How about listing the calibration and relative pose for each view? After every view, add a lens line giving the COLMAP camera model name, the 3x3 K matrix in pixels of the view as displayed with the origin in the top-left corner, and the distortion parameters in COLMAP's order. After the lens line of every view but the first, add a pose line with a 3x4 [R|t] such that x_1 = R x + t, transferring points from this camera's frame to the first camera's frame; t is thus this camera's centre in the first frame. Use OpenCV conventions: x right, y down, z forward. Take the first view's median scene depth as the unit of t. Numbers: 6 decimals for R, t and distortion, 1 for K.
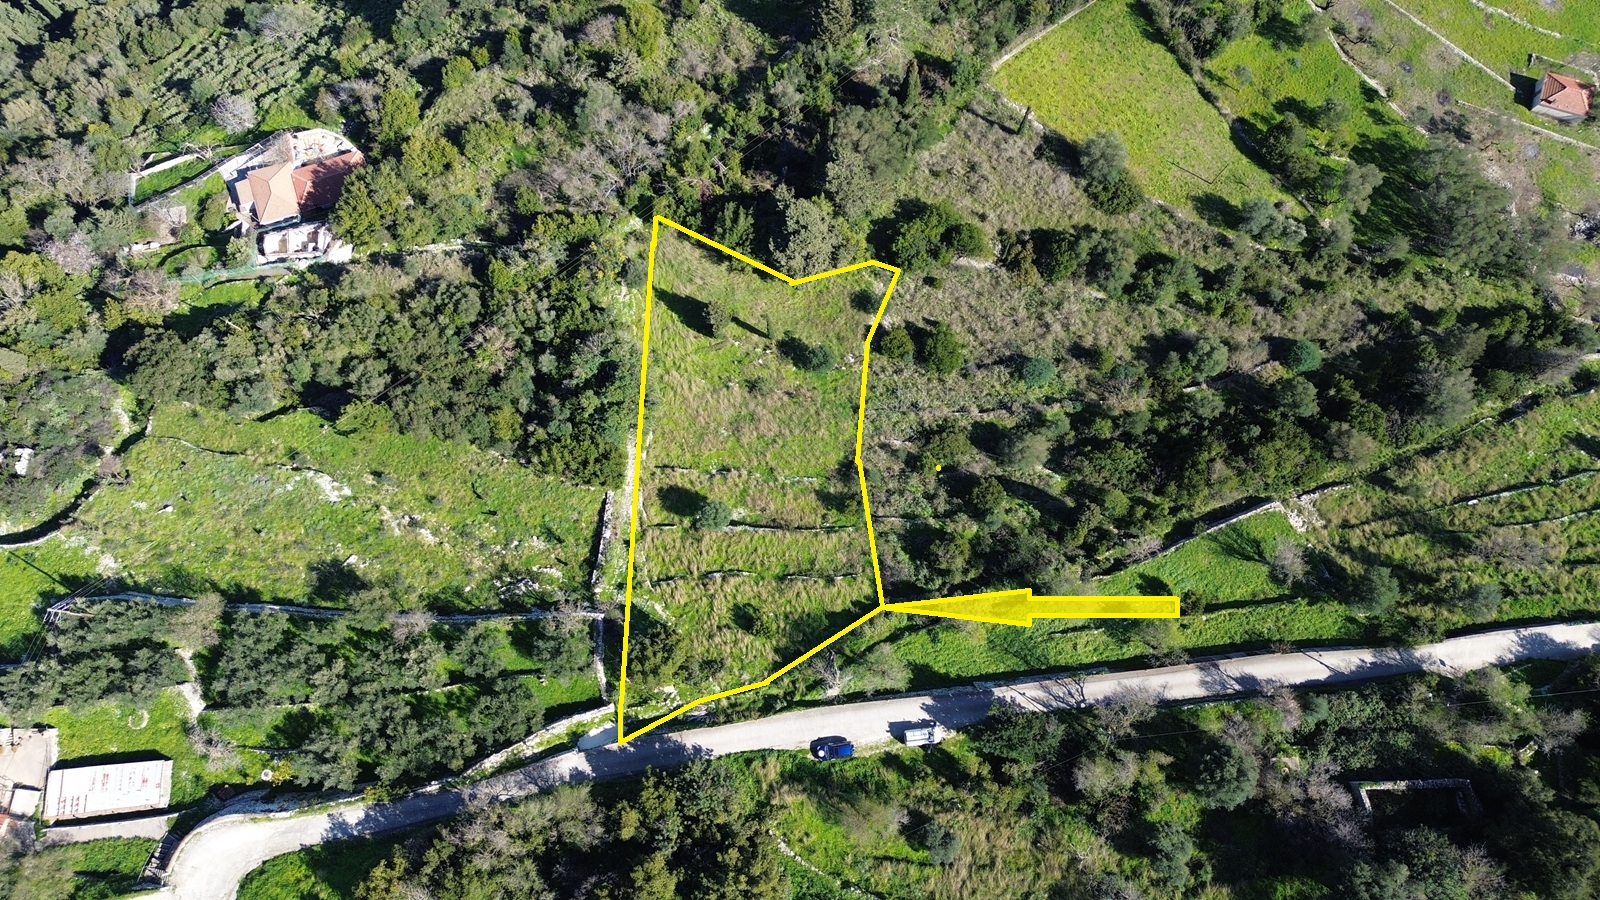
lens RADIAL K [[1100.1, 0, 793.0], [0, 1100.1, 447.7], [0, 0, 1]] dist [0.072978, -0.063372]
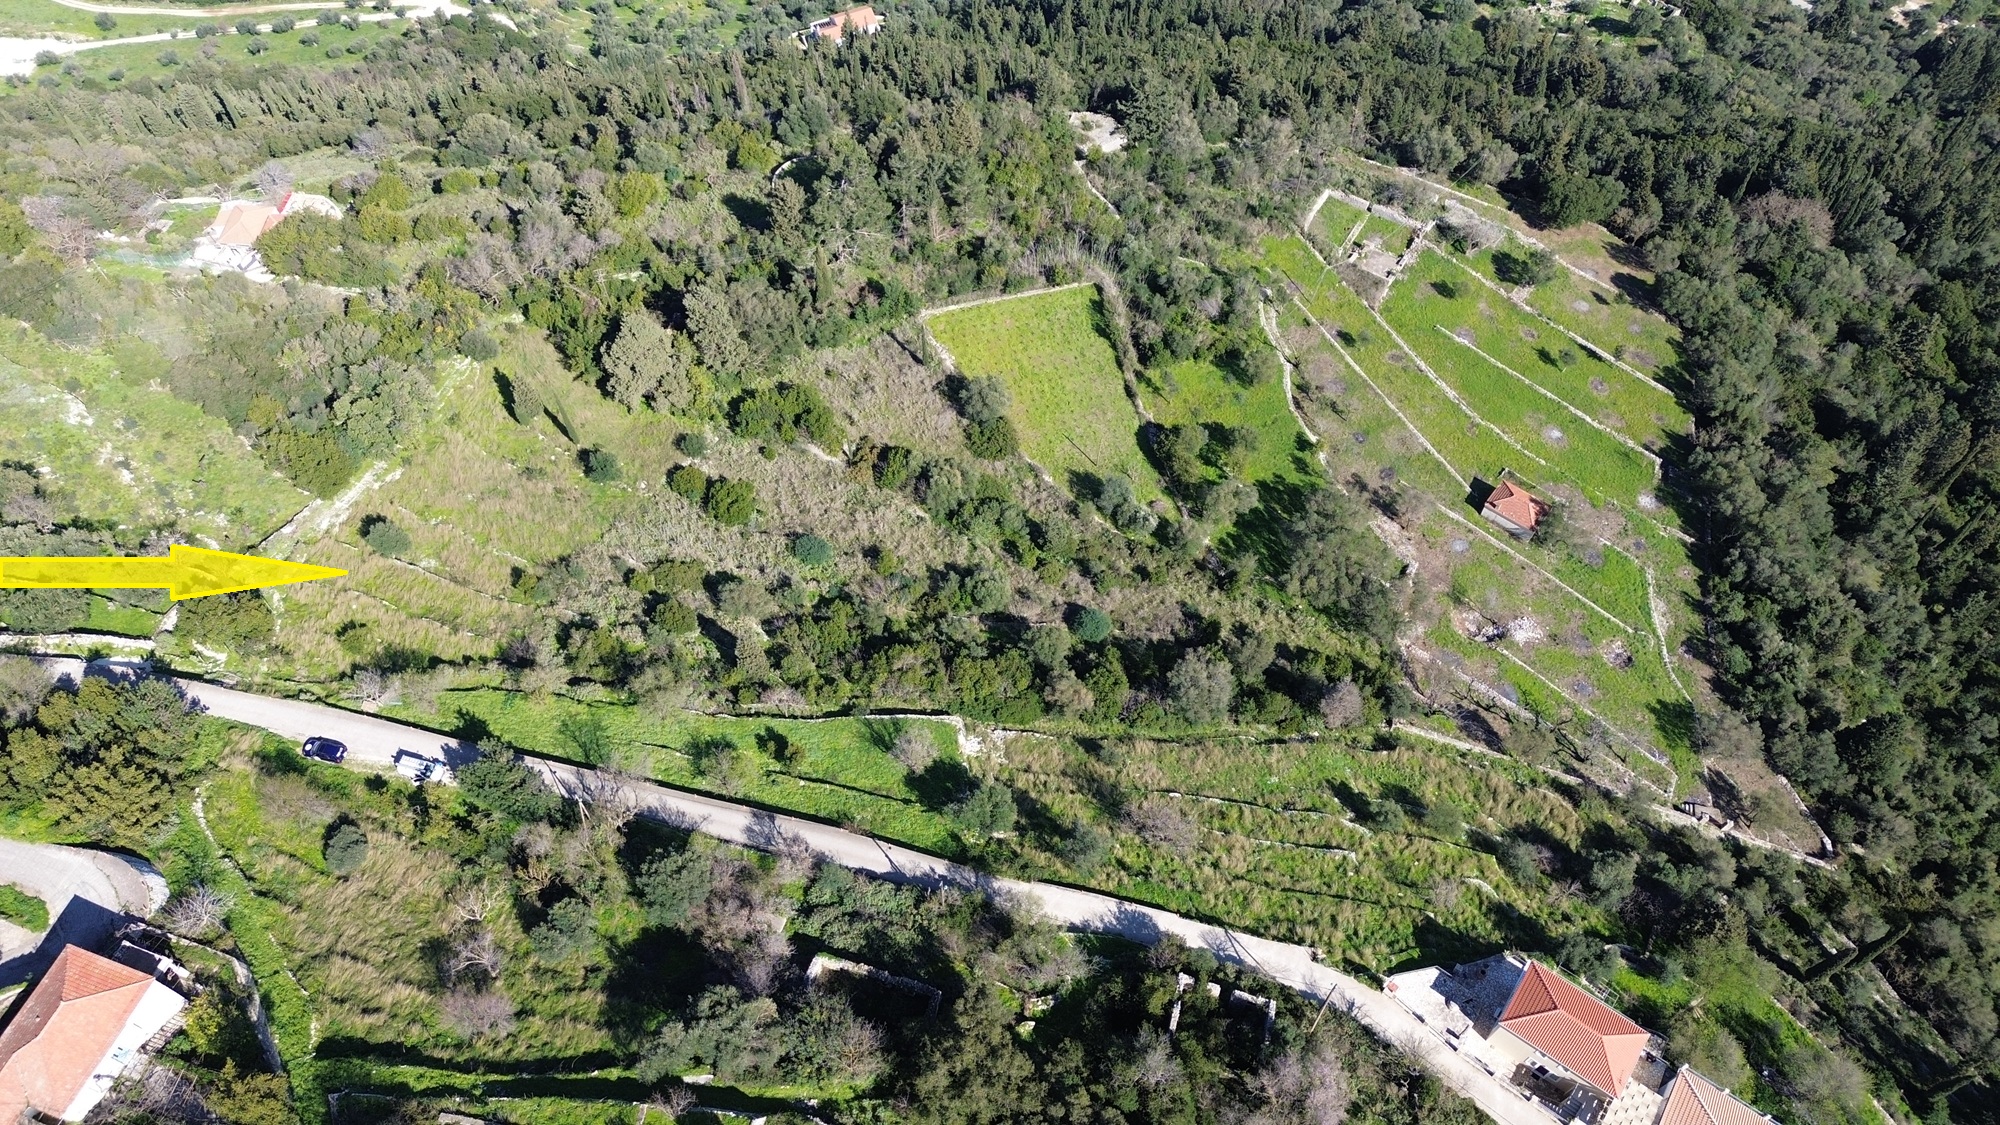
lens RADIAL K [[1375.1, 0, 996.8], [0, 1375.1, 566.4], [0, 0, 1]] dist [0.072978, -0.063372]
pose [[0.938301, 0.291112, -0.186667, 0.594664], [-0.339204, 0.879828, -0.332931, 0.278299], [0.067315, 0.375707, 0.924290, -0.048436]]
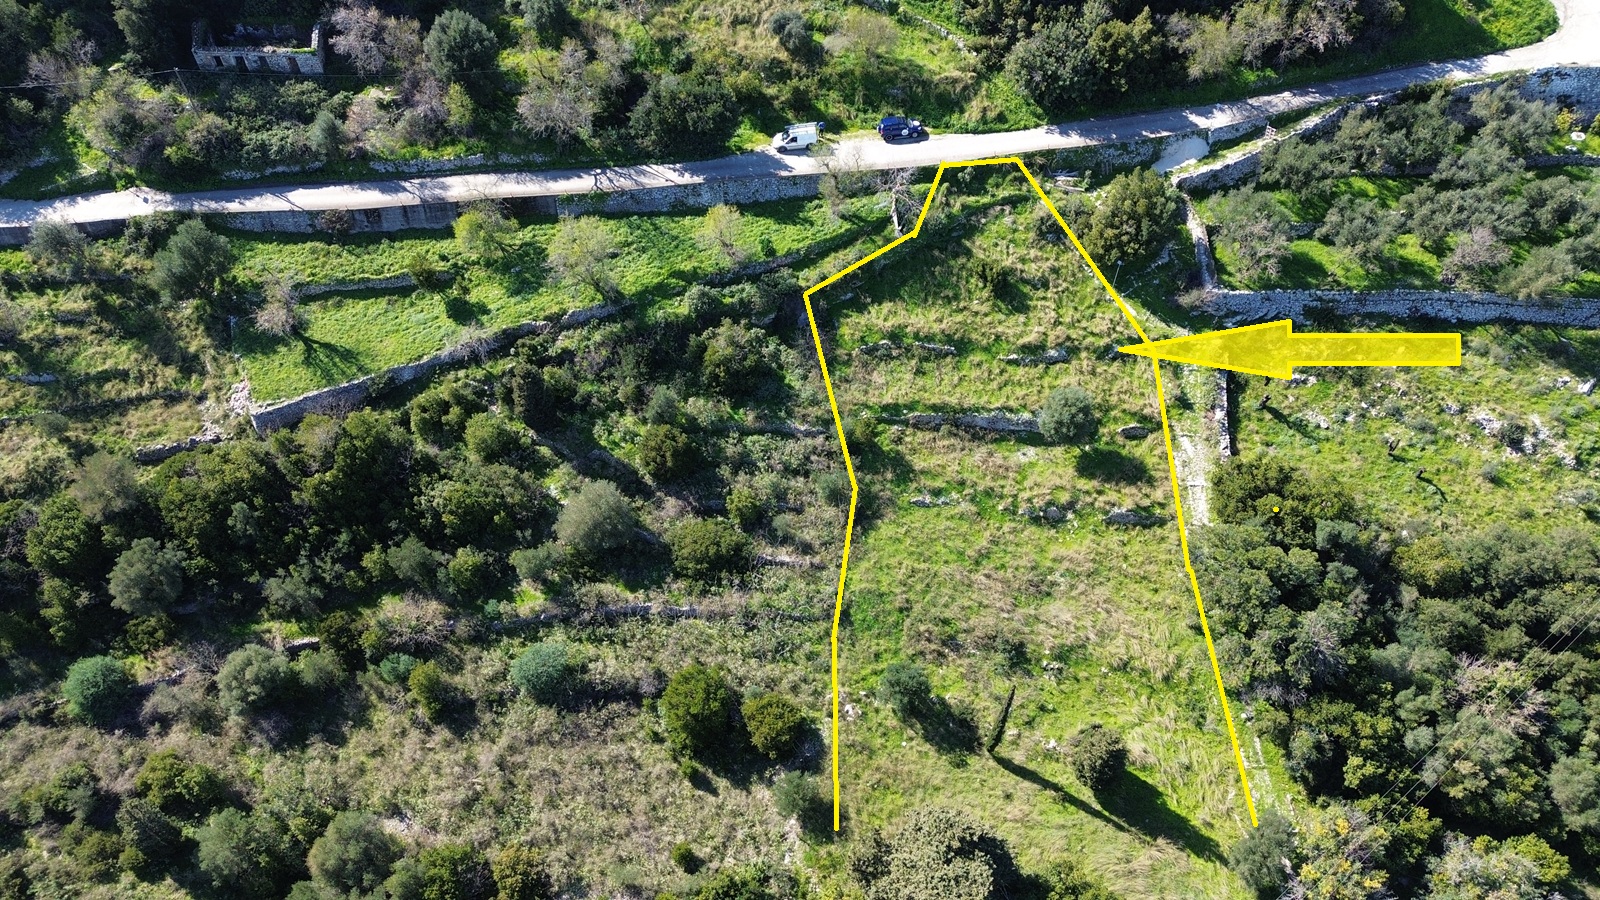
lens RADIAL K [[1100.1, 0, 805.6], [0, 1100.1, 453.2], [0, 0, 1]] dist [0.072978, -0.063372]
pose [[-0.998888, -0.028064, 0.037893, 0.059113], [0.047014, -0.654502, 0.754597, -0.445017], [0.003624, 0.755539, 0.655093, 0.526735]]
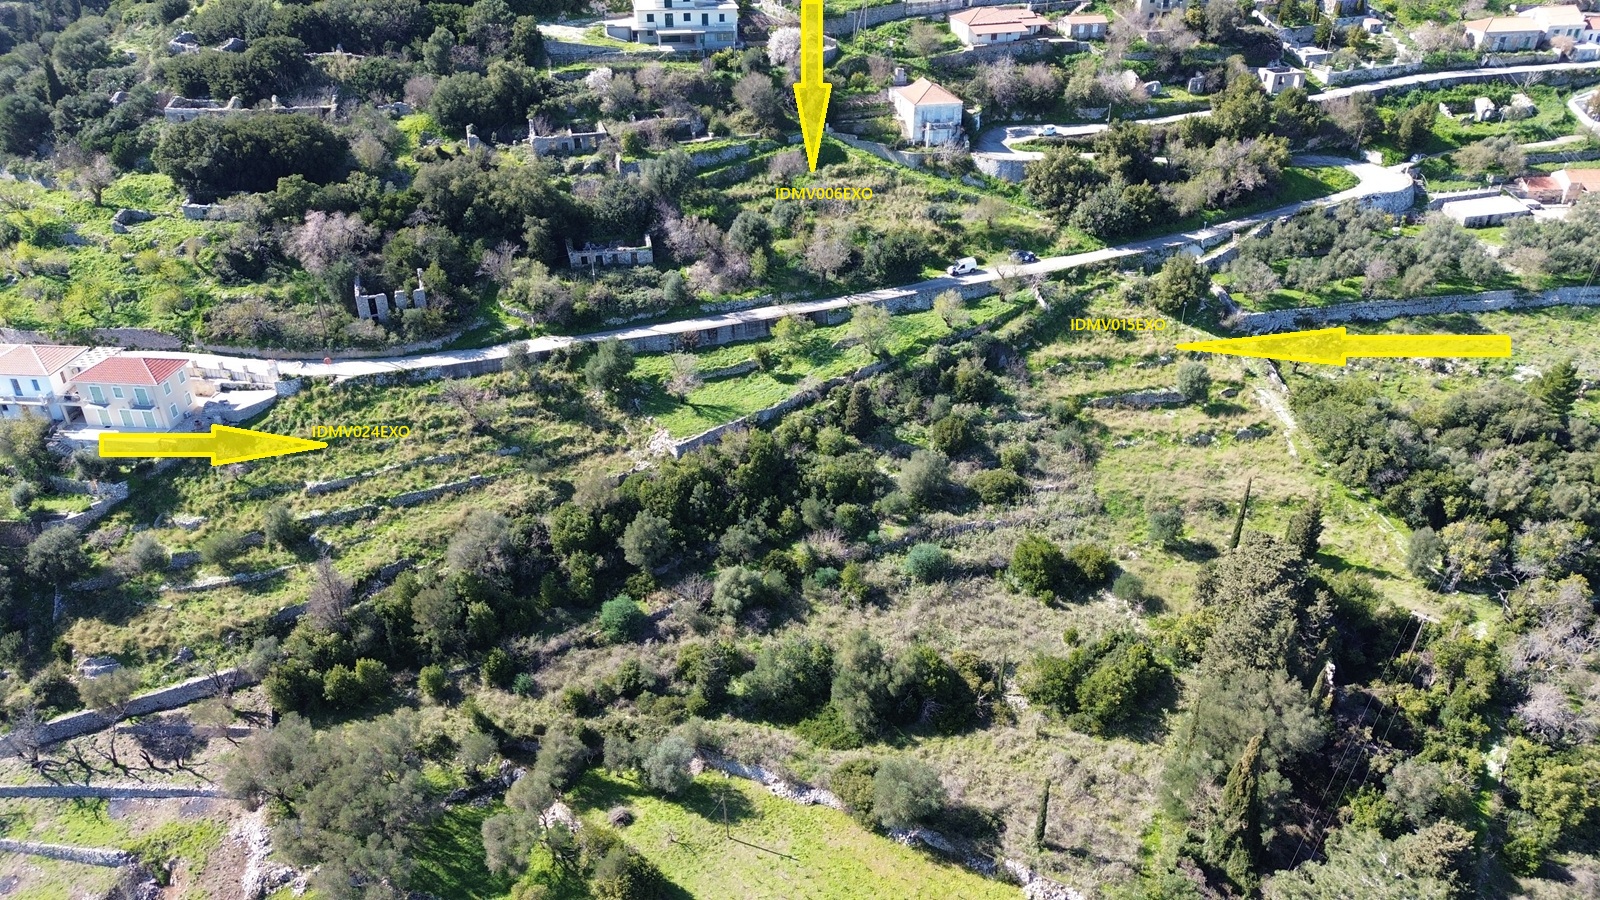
lens RADIAL K [[1100.1, 0, 805.0], [0, 1100.1, 452.0], [0, 0, 1]] dist [0.072978, -0.063372]
pose [[-0.982855, 0.106218, -0.150713, 0.441445], [-0.177596, -0.325654, 0.928660, -0.843501], [0.049560, 0.939504, 0.338935, 0.629102]]
